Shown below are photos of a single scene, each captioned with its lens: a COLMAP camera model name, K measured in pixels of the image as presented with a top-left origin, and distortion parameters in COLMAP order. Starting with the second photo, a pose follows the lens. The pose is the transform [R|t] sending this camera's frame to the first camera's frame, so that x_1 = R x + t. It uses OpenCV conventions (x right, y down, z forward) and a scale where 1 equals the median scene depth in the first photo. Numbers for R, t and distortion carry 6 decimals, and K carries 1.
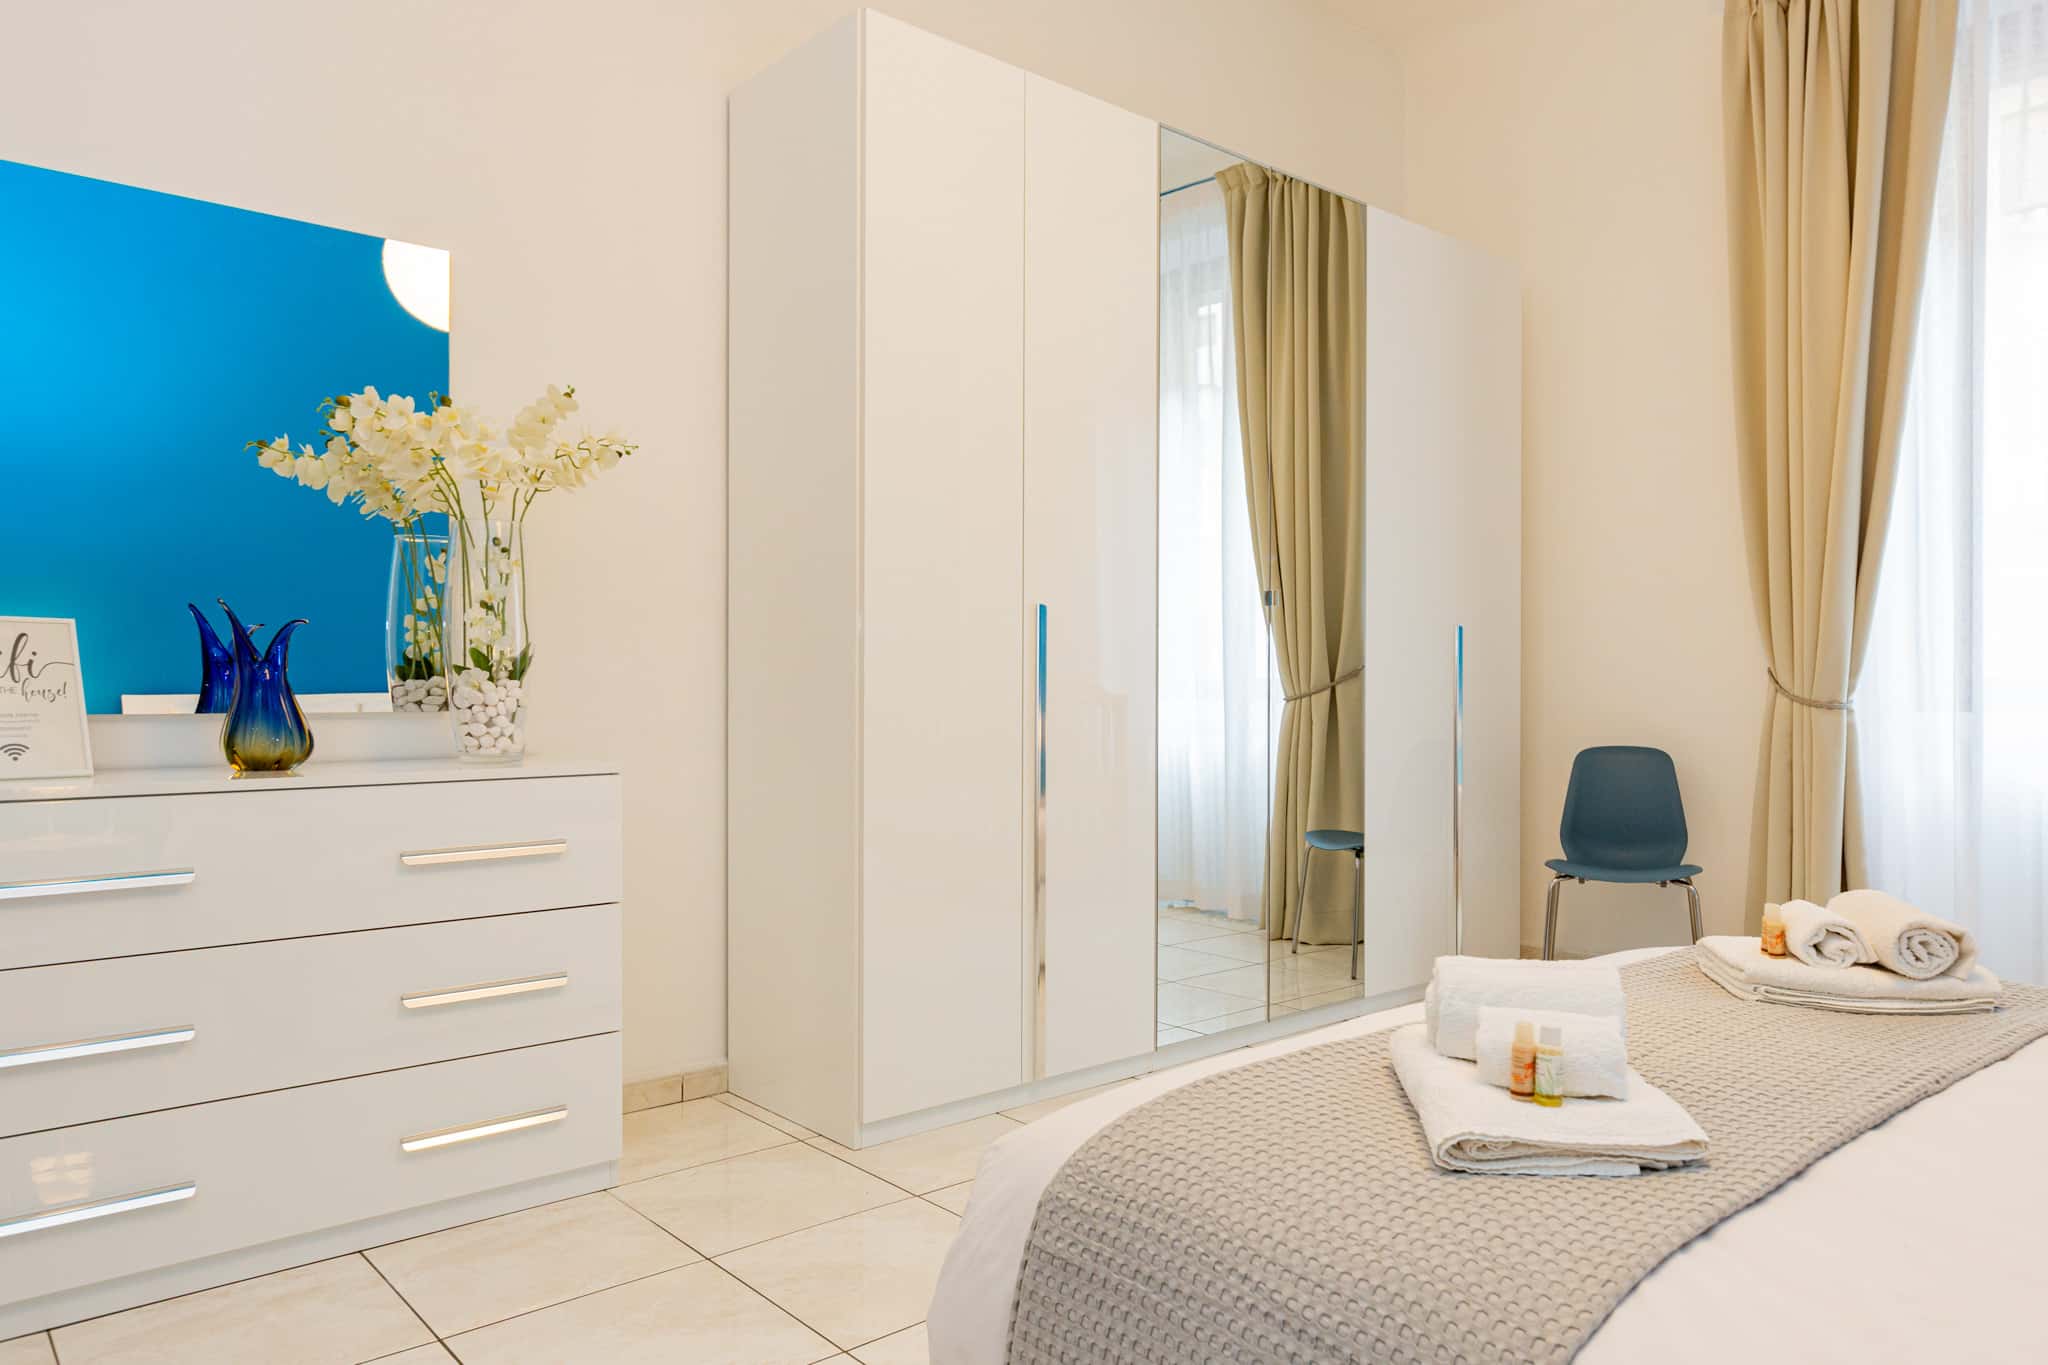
lens RADIAL K [[1363.9, 0, 1079.4], [0, 1363.9, 691.2], [0, 0, 1]] dist [-0.001098, 0.001193]
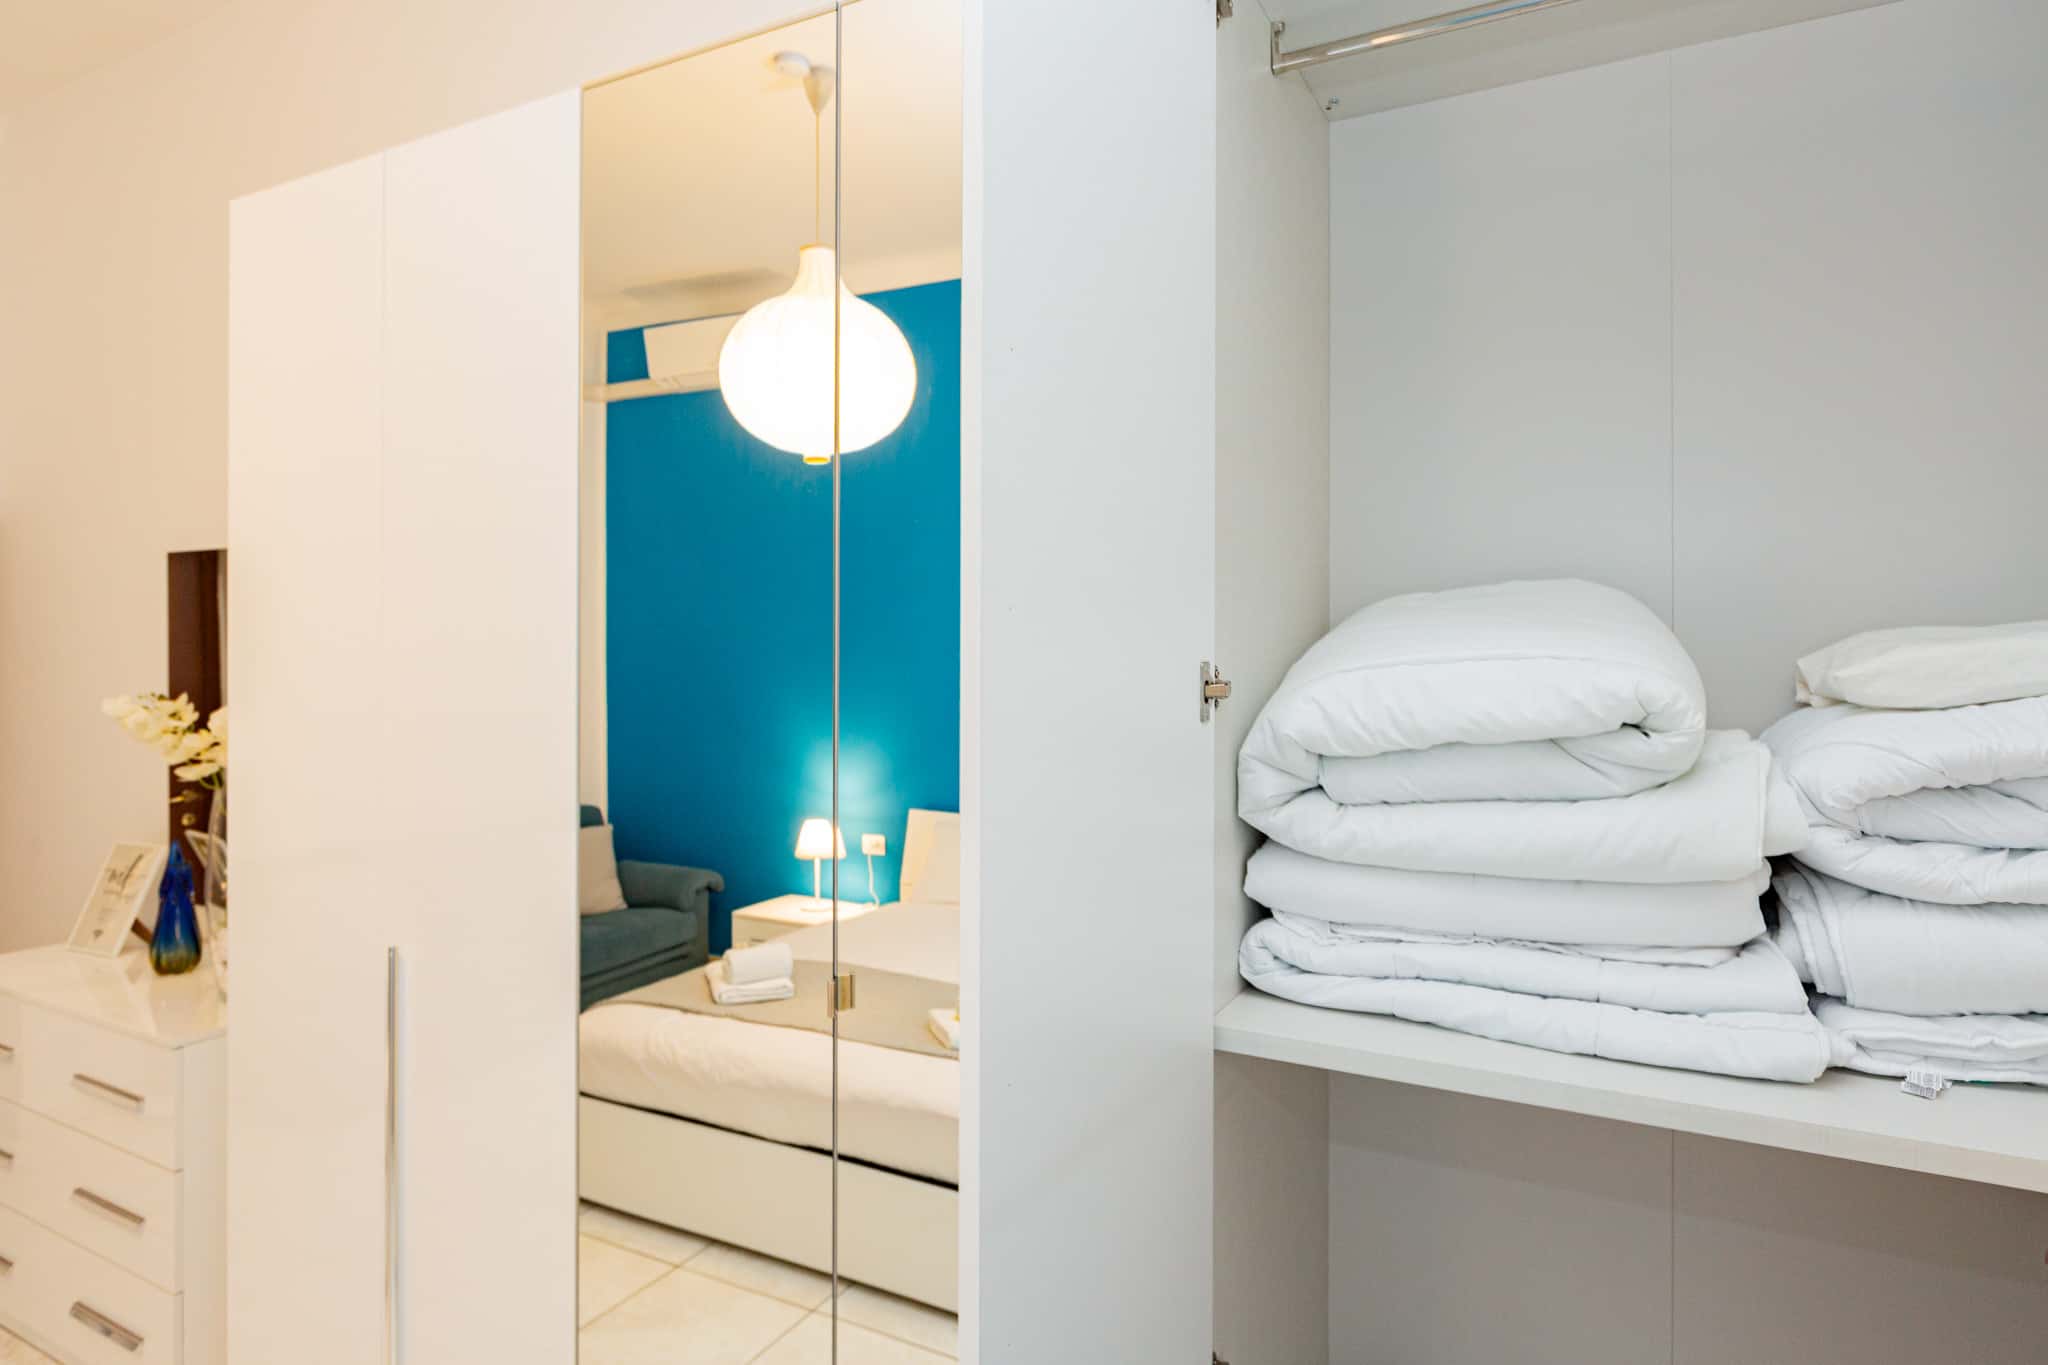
lens RADIAL K [[1151.4, 0, 1023.7], [0, 1151.4, 653.1], [0, 0, 1]] dist [-0.003013, -0.001079]
pose [[0.334661, 0.004675, -0.942327, 0.706960], [-0.006609, 0.999975, 0.002614, -0.248921], [0.942315, 0.005353, 0.334684, 1.315054]]
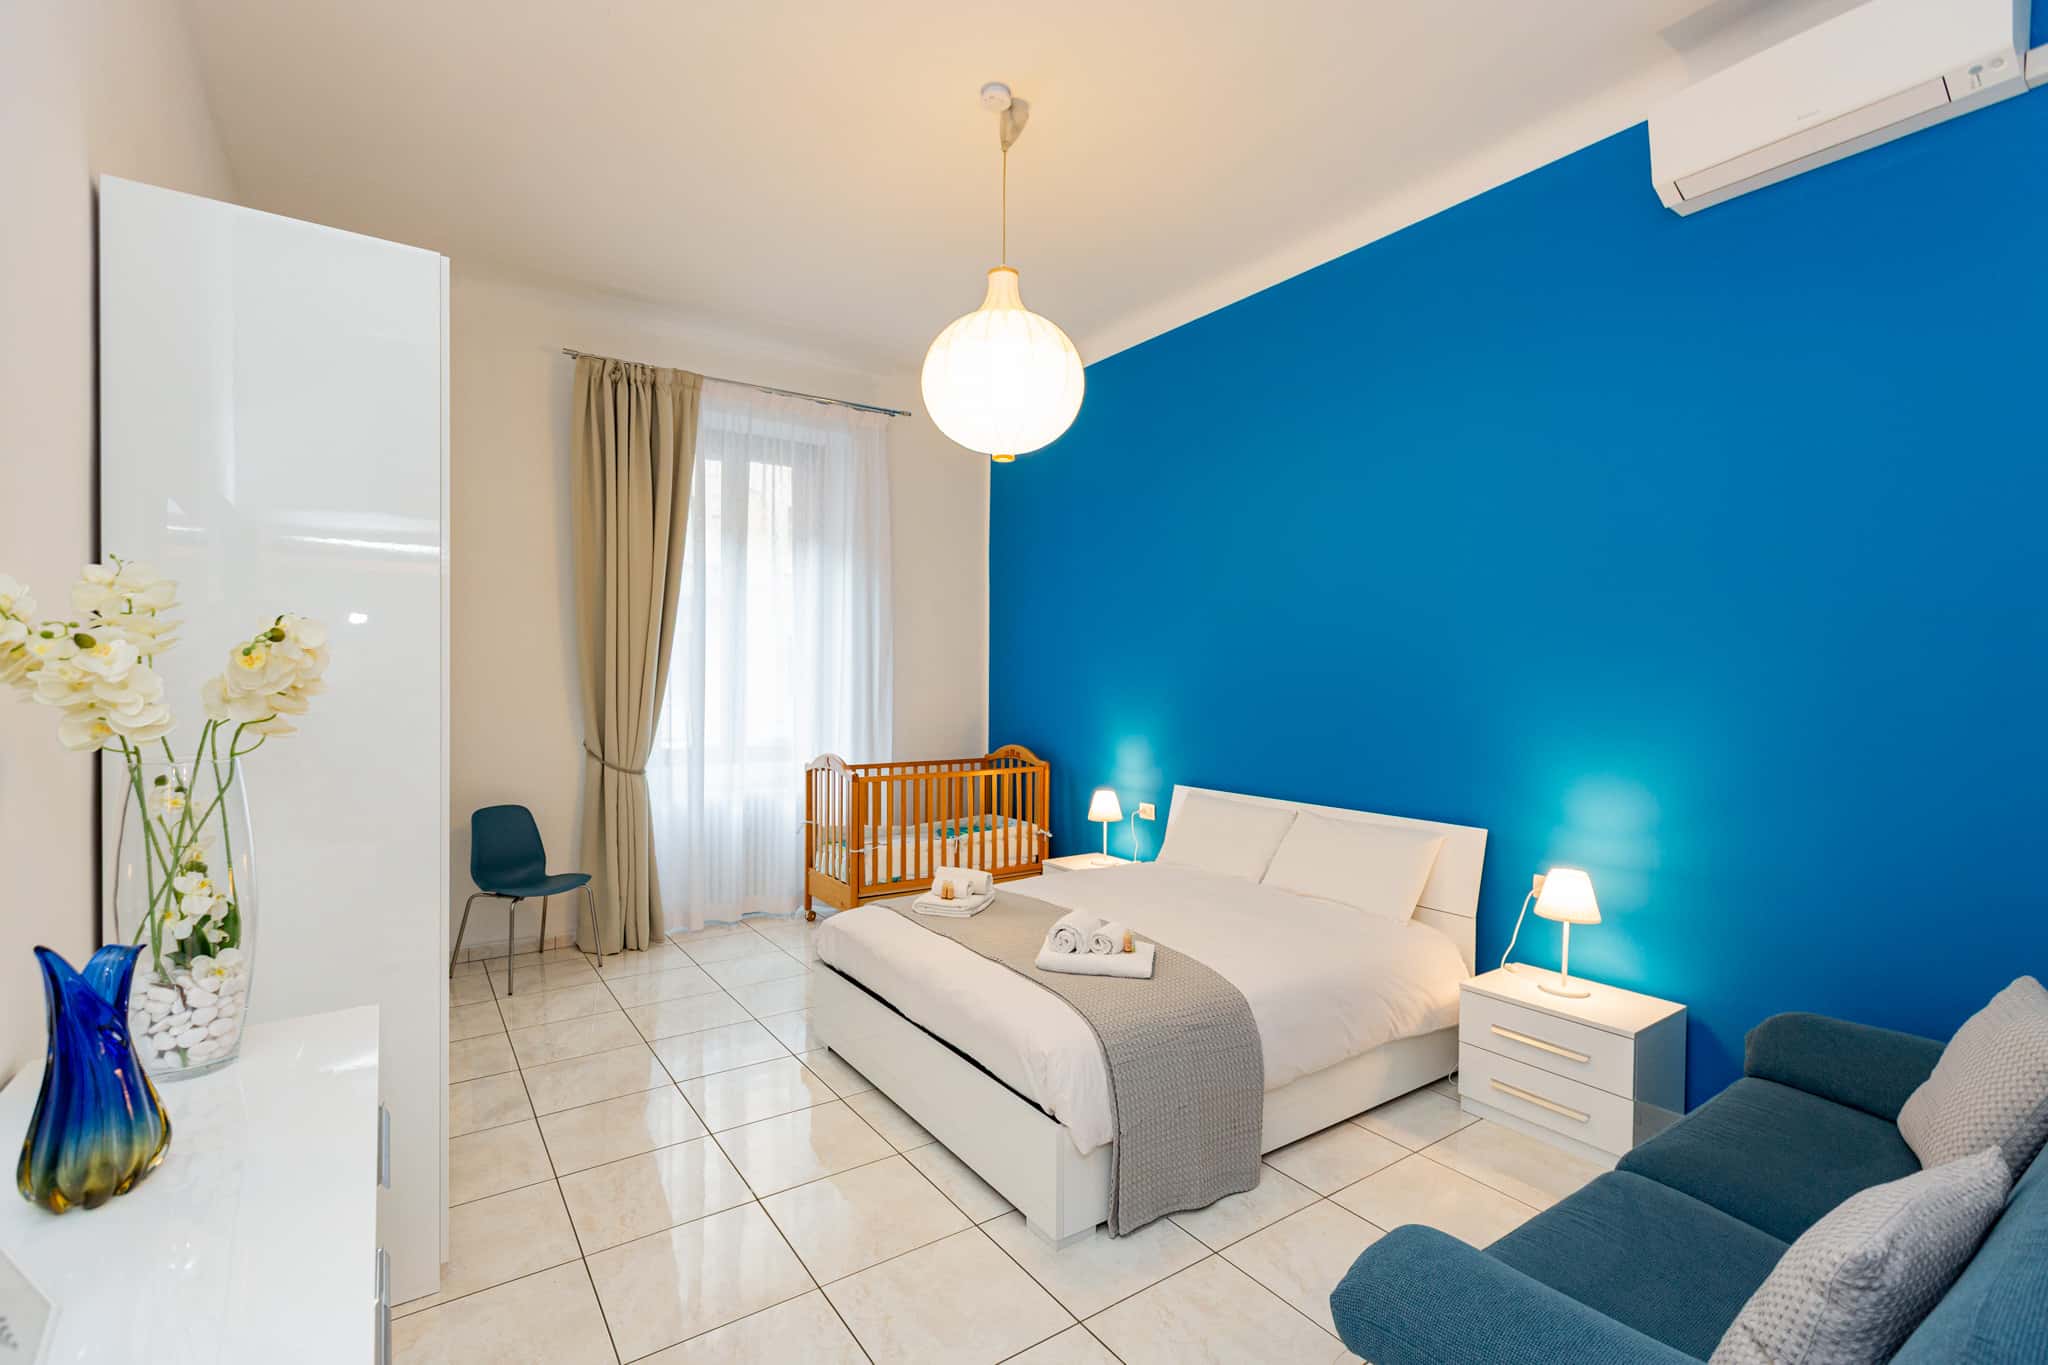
lens RADIAL K [[912.7, 0, 1023.0], [0, 912.7, 691.1], [0, 0, 1]] dist [0.000419, 0.000147]
pose [[0.119661, -0.014182, 0.992714, -0.901746], [-0.001756, 0.999893, 0.014497, -0.173310], [-0.992813, -0.003478, 0.119623, 0.480596]]
